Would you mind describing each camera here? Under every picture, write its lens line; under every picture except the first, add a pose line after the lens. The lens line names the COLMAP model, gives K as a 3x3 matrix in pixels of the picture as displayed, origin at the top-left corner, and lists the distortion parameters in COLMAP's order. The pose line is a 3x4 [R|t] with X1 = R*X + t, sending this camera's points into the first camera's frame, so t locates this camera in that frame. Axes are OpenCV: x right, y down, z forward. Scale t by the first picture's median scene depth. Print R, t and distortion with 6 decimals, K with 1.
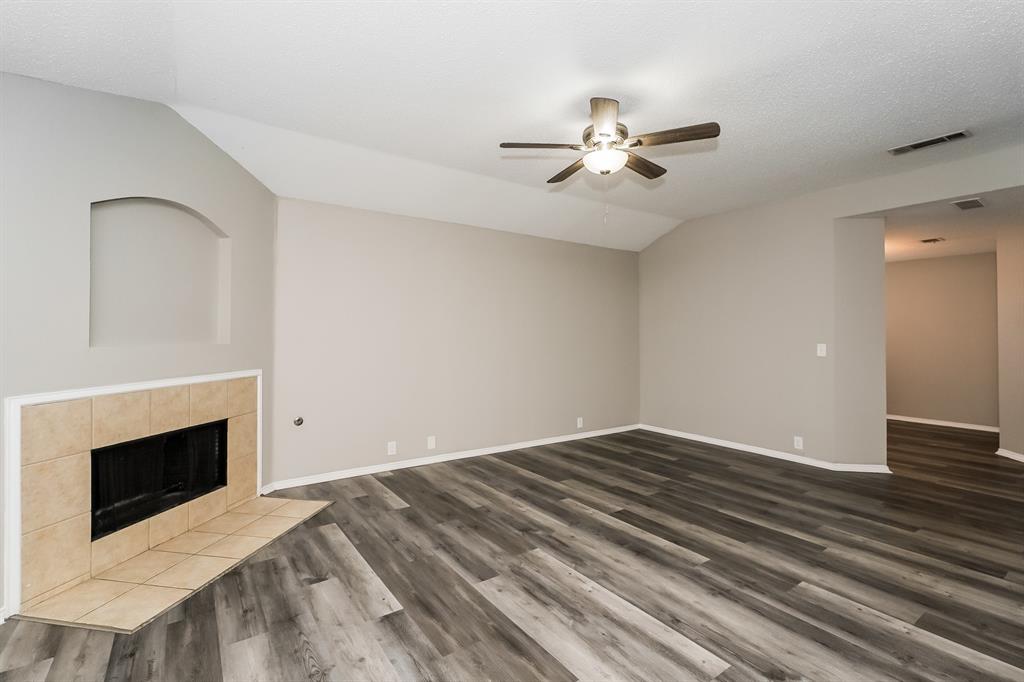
lens RADIAL K [[458.3, 0, 516.1], [0, 458.3, 334.6], [0, 0, 1]] dist [0.014537, 0.000949]
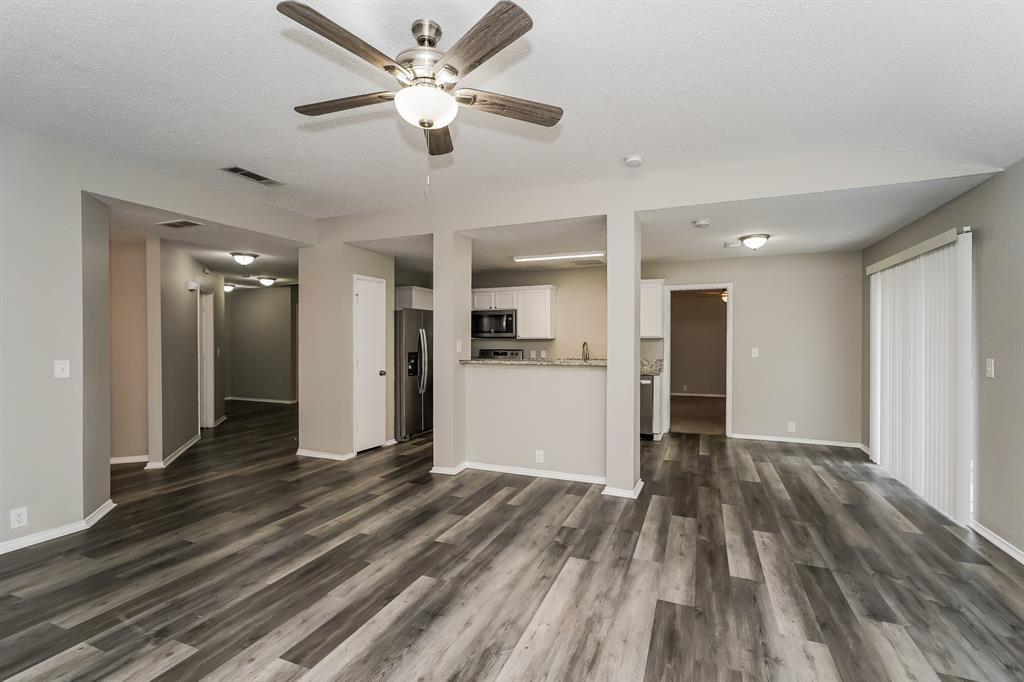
lens RADIAL K [[458.3, 0, 517.2], [0, 458.3, 339.9], [0, 0, 1]] dist [0.014537, 0.000949]
pose [[-0.533588, -0.003508, 0.845738, -0.478268], [-0.002691, 0.999993, 0.002450, -0.019356], [-0.845740, -0.000968, -0.533594, 1.243831]]
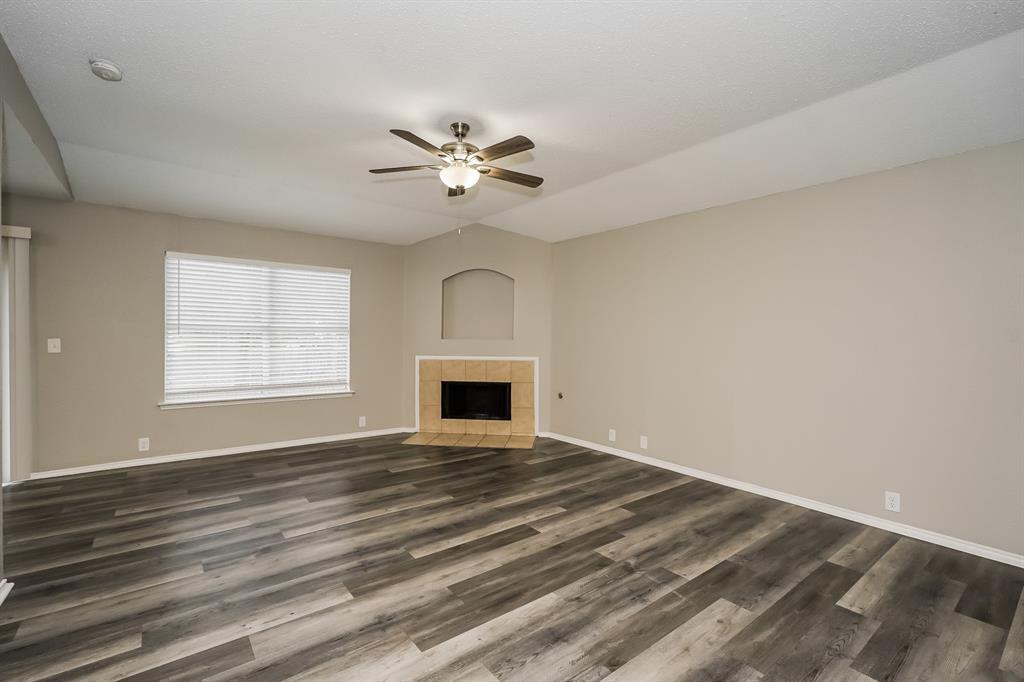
lens RADIAL K [[458.3, 0, 514.0], [0, 458.3, 344.5], [0, 0, 1]] dist [0.014537, 0.000949]
pose [[0.043098, 0.013733, -0.998976, 1.291758], [-0.006166, 0.999890, 0.013480, 0.013473], [0.999052, 0.005579, 0.043178, 1.069441]]
